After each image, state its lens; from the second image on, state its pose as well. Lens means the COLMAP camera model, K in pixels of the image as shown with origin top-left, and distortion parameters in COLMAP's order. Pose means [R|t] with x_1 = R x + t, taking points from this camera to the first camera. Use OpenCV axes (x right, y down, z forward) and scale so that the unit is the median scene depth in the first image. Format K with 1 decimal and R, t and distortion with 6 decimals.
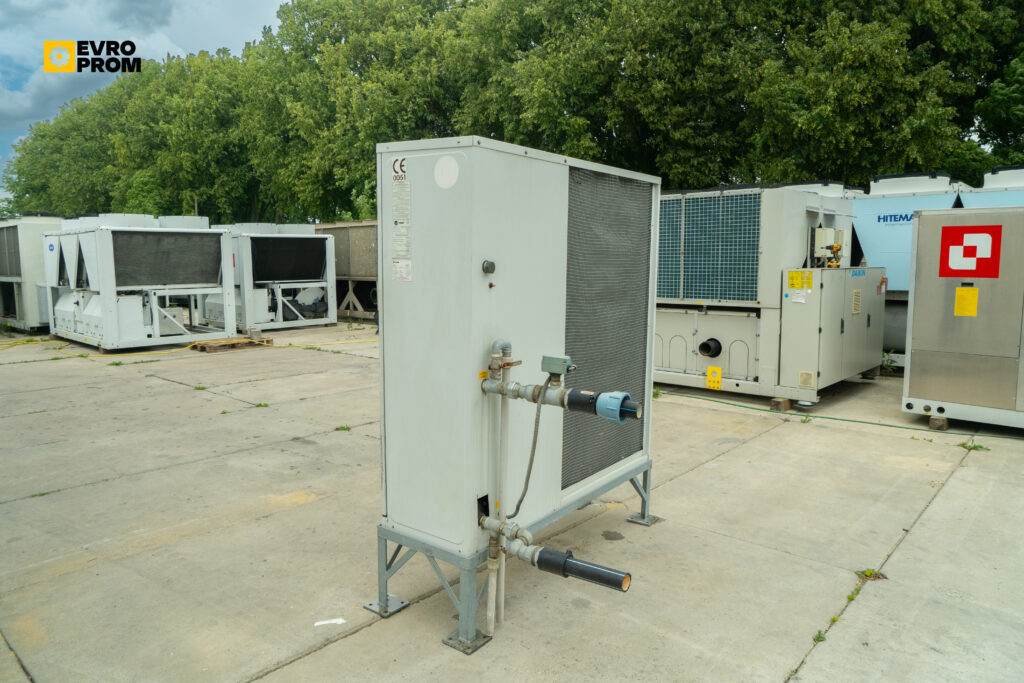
lens RADIAL K [[684.9, 0, 516.1], [0, 684.9, 338.8], [0, 0, 1]] dist [-0.008997, 0.002251]
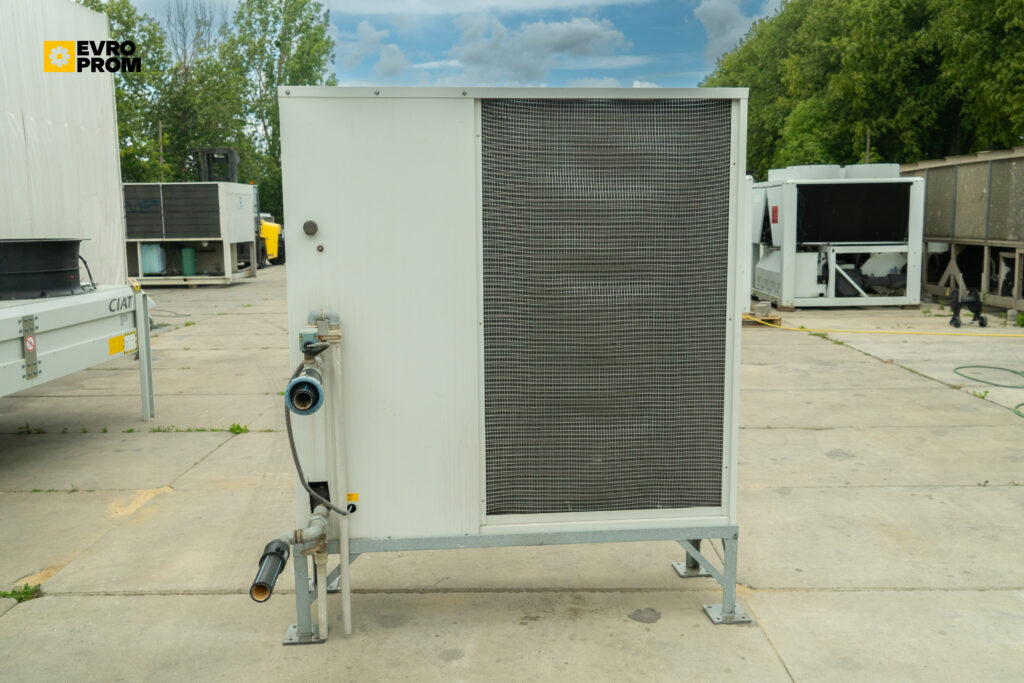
lens RADIAL K [[933.7, 0, 518.6], [0, 933.7, 341.3], [0, 0, 1]] dist [0.009676, 0.009801]
pose [[0.664917, 0.095682, -0.740764, 0.467265], [-0.079874, 0.995183, 0.056848, -0.020983], [0.742634, 0.021369, 0.669356, 0.167830]]
